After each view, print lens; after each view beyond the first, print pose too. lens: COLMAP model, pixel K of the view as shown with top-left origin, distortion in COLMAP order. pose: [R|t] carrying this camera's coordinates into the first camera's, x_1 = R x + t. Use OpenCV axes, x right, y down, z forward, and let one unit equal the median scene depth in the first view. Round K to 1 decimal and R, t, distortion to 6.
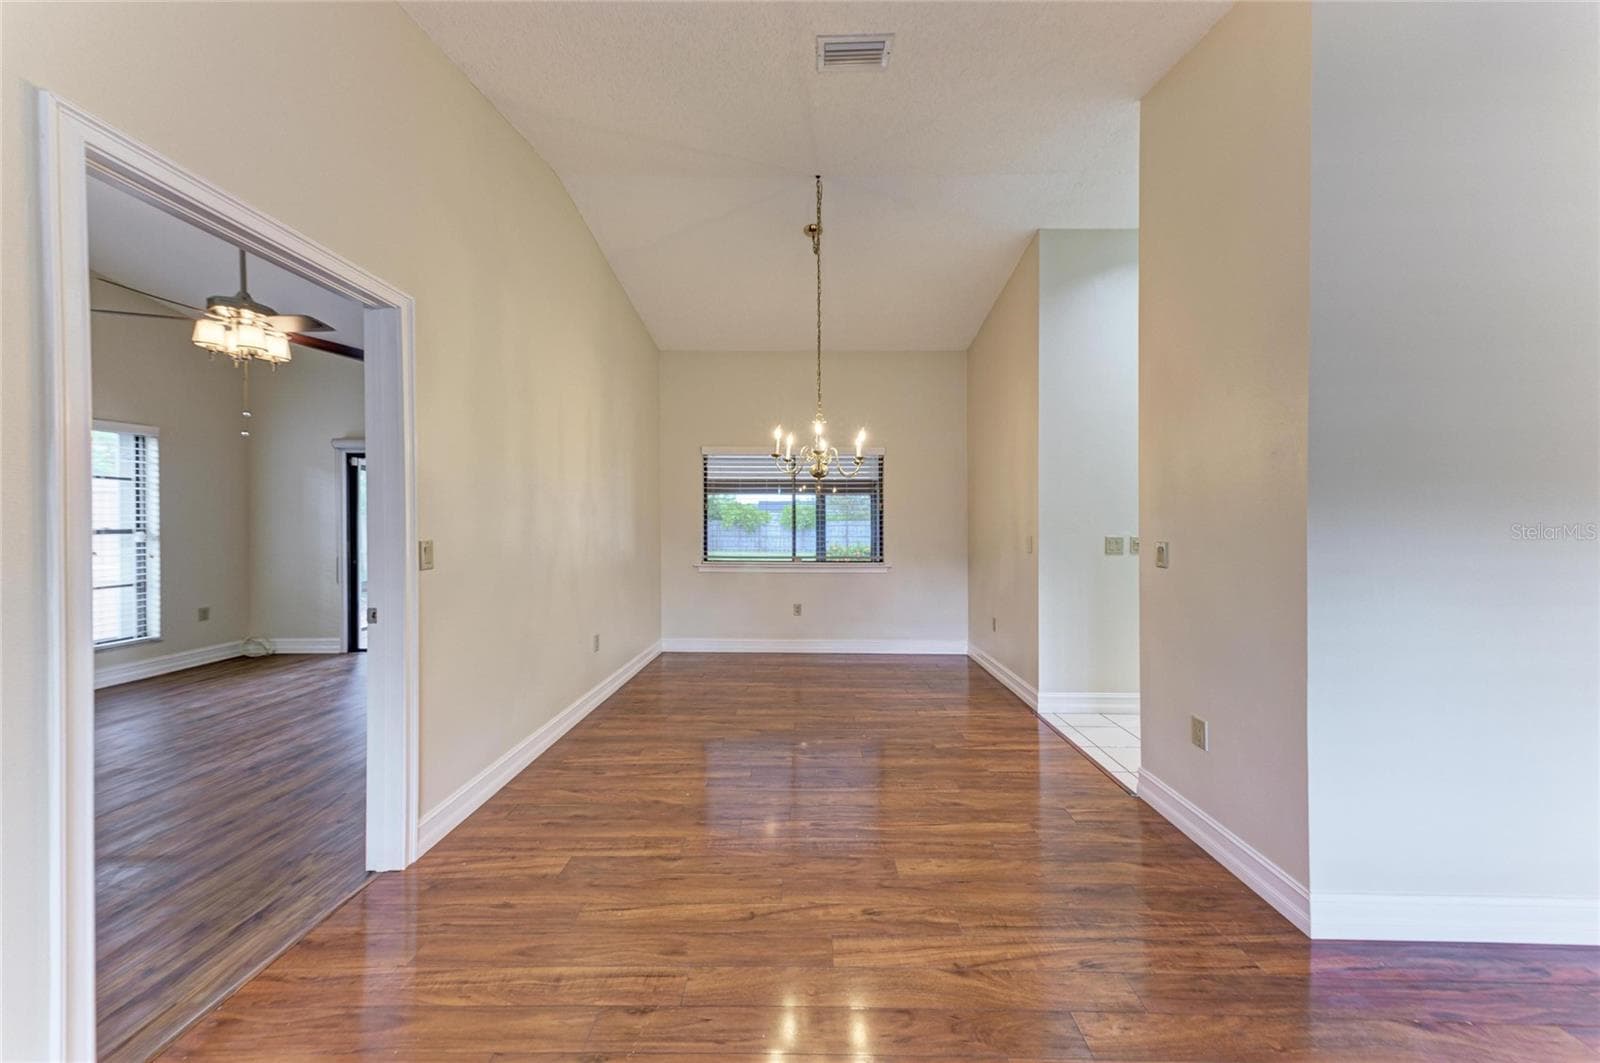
lens RADIAL K [[540.5, 0, 817.5], [0, 540.5, 534.7], [0, 0, 1]] dist [0.012942, -0.000198]
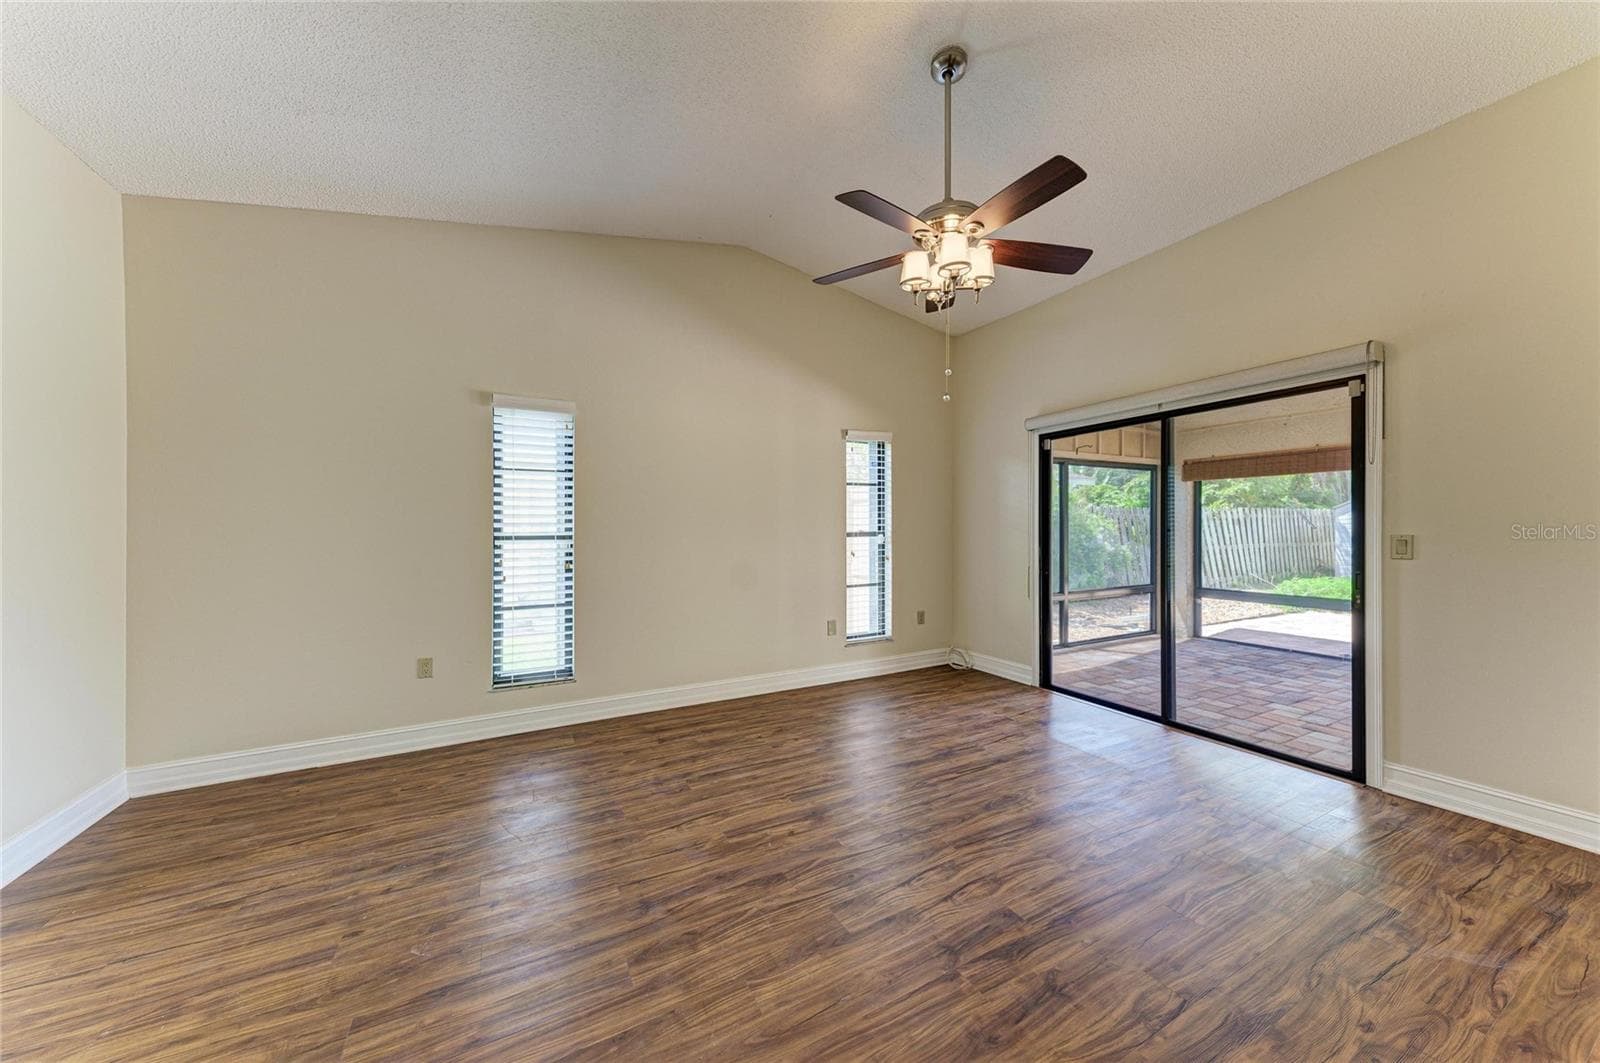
lens RADIAL K [[540.5, 0, 817.5], [0, 540.5, 534.7], [0, 0, 1]] dist [0.012942, -0.000198]
pose [[0.492589, 0.002318, -0.870259, -0.391675], [-0.004618, 0.999989, 0.000049, -0.003960], [0.870250, 0.003995, 0.492595, 0.387070]]
